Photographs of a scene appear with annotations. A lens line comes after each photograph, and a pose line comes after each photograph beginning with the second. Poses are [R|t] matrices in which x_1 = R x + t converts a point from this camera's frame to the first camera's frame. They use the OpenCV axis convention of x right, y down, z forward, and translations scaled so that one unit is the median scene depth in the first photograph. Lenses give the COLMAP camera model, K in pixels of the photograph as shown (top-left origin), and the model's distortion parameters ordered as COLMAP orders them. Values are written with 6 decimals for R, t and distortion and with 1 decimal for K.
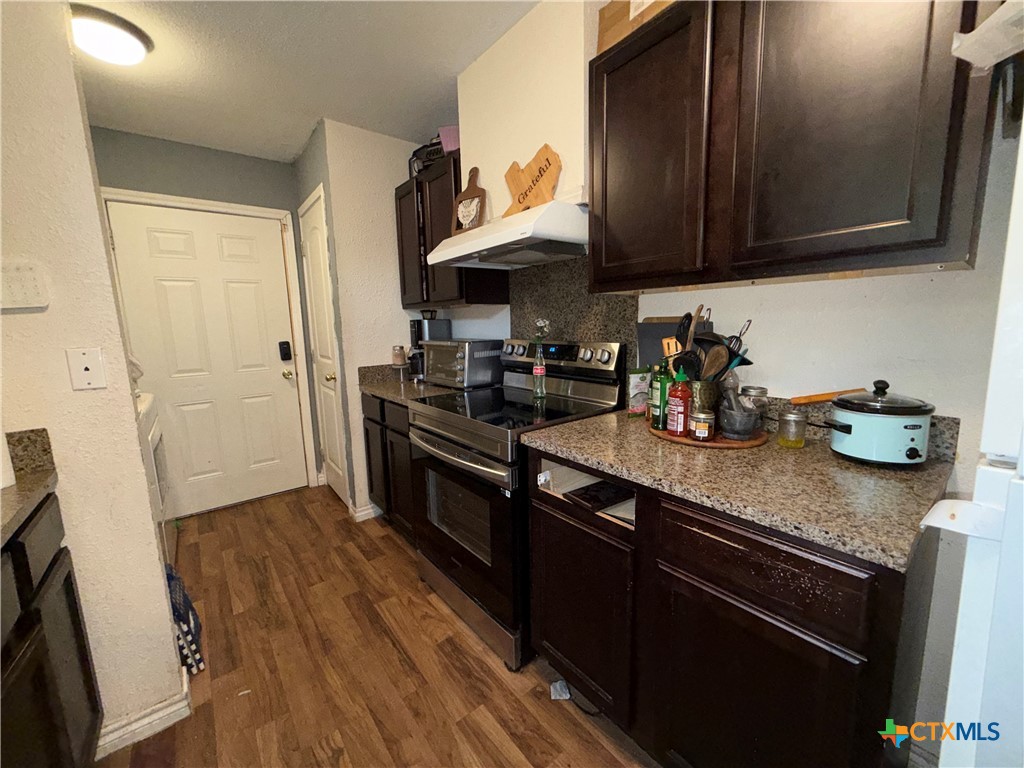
lens RADIAL K [[408.8, 0, 509.9], [0, 408.8, 382.3], [0, 0, 1]] dist [0.000691, 0.000086]
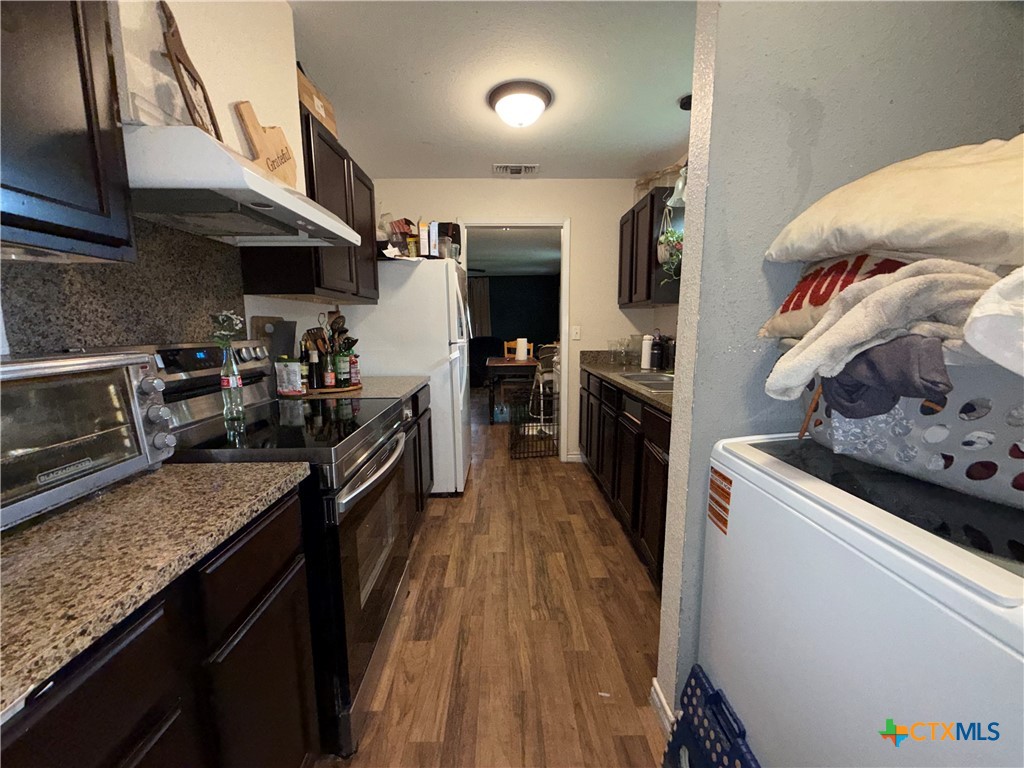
lens RADIAL K [[408.8, 0, 509.9], [0, 408.8, 382.3], [0, 0, 1]] dist [0.000691, 0.000086]
pose [[-0.794391, -0.052631, 0.605122, -0.540865], [0.115718, 0.964879, 0.235834, -0.101019], [-0.596282, 0.257368, -0.760401, 0.890613]]
